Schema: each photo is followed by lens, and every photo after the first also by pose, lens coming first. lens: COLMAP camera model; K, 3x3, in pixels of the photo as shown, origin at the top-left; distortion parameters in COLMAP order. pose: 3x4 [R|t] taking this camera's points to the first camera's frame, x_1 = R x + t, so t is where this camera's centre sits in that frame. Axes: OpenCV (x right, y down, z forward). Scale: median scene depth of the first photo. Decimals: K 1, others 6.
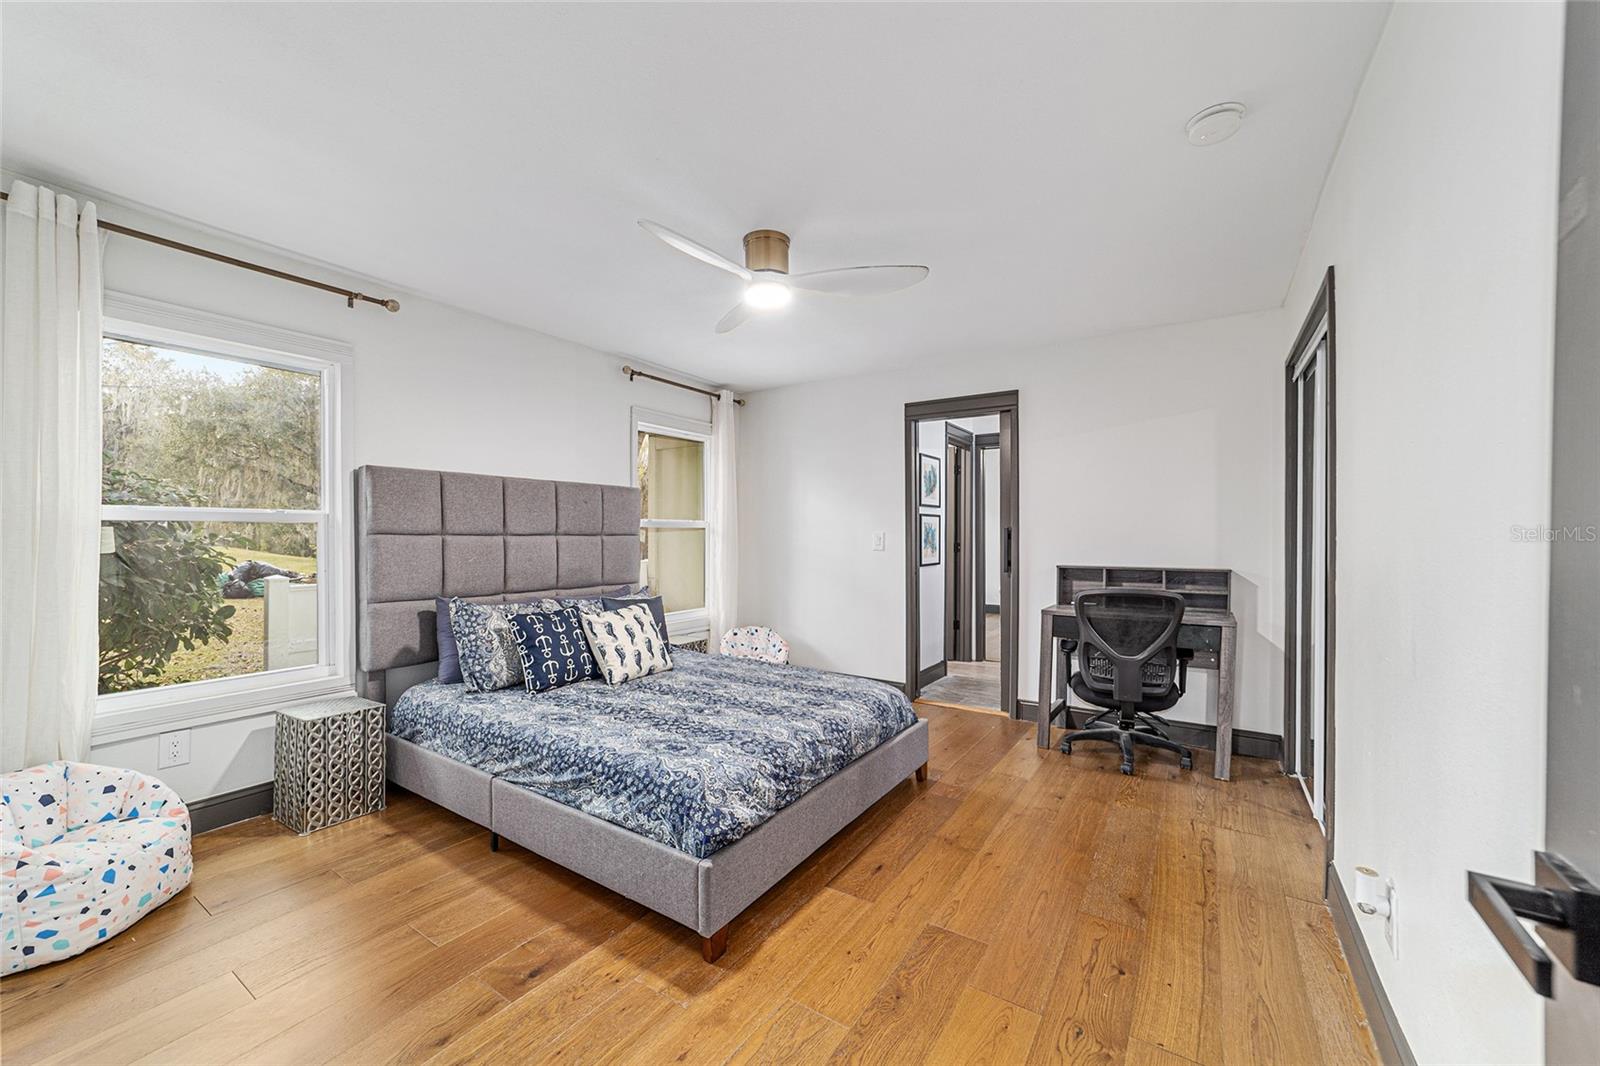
lens RADIAL K [[610.8, 0, 798.7], [0, 610.8, 537.9], [0, 0, 1]] dist [0.001177, 0.000143]
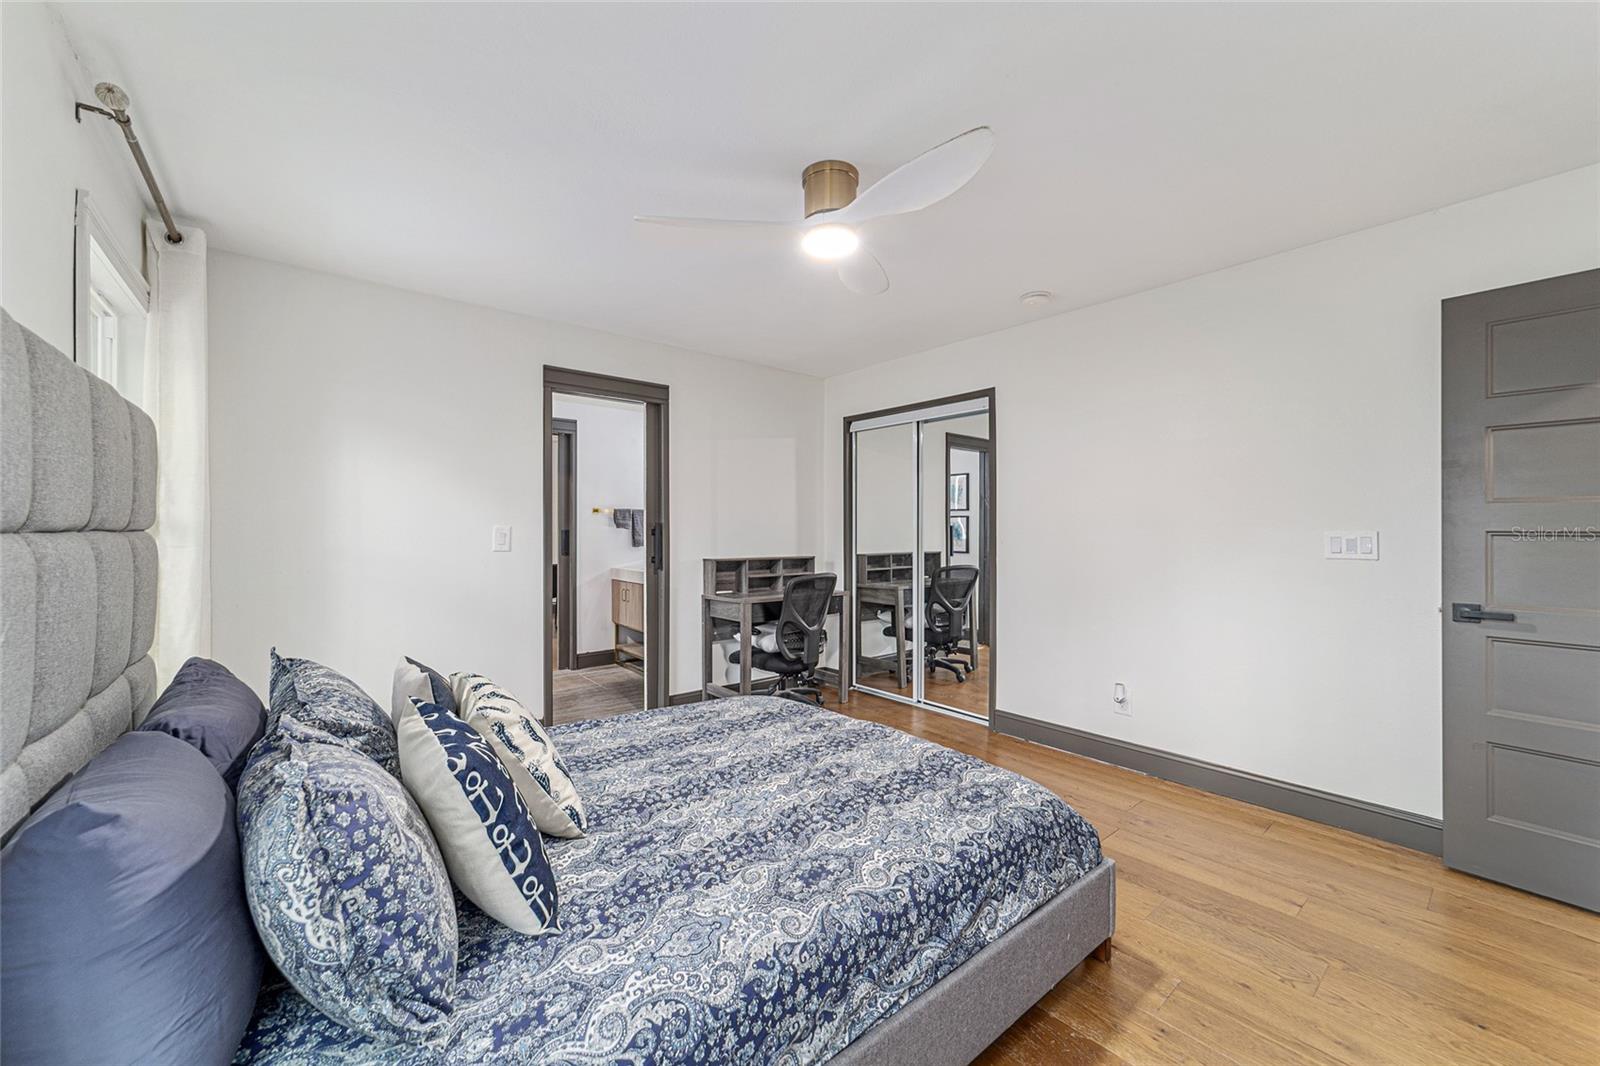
lens RADIAL K [[610.8, 0, 800.6], [0, 610.8, 530.0], [0, 0, 1]] dist [0.001177, 0.000143]
pose [[0.292570, 0.004268, 0.956235, -0.843764], [0.000991, 0.999988, -0.004767, -0.002707], [-0.956244, 0.002342, 0.292562, 0.799036]]
